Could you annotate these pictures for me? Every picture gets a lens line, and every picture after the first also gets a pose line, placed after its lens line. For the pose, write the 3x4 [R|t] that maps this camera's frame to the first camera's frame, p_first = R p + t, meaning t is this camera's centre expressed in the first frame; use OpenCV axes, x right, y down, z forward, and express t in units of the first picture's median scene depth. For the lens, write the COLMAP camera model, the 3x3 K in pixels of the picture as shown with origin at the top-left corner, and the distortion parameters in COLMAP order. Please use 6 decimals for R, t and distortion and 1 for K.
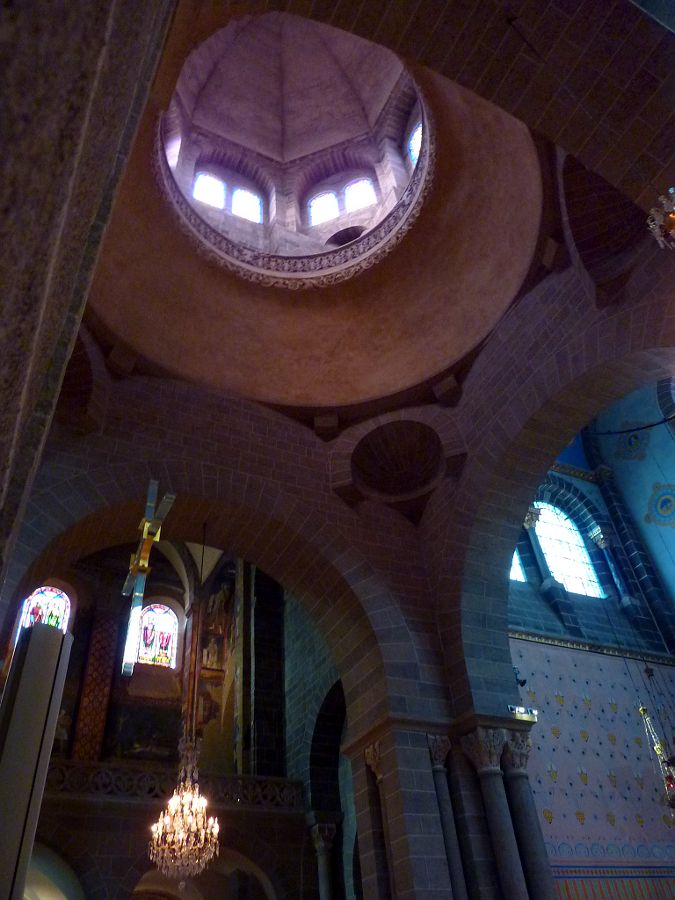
lens RADIAL K [[712.5, 0, 337.3], [0, 712.5, 428.6], [0, 0, 1]] dist [-0.005878, -0.001512]
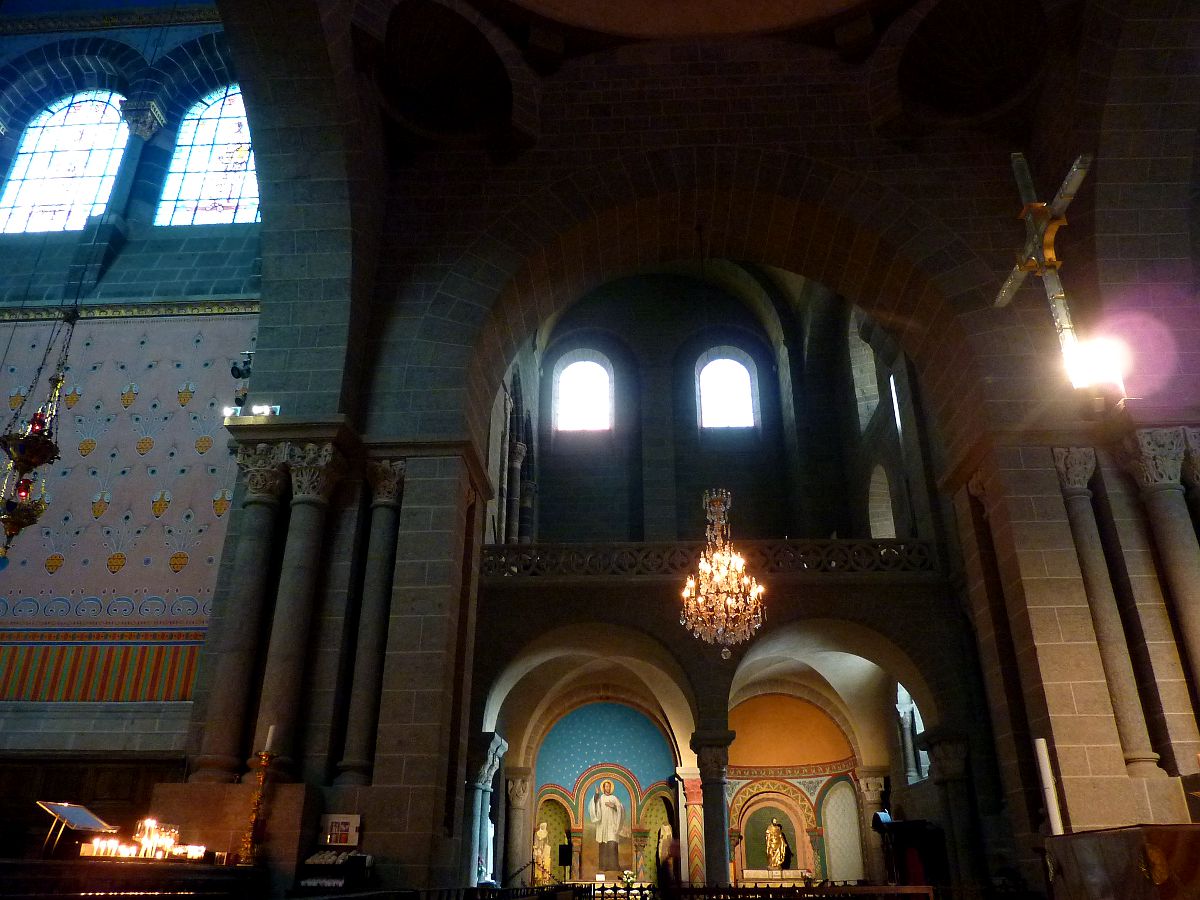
lens RADIAL K [[950.0, 0, 600.0], [0, 950.0, 450.0], [0, 0, 1]] dist [-0.005878, -0.001512]
pose [[0.869923, -0.136139, -0.474026, 0.252361], [0.289950, 0.918673, 0.268270, 0.075954], [0.398953, -0.370818, 0.838648, 0.107071]]
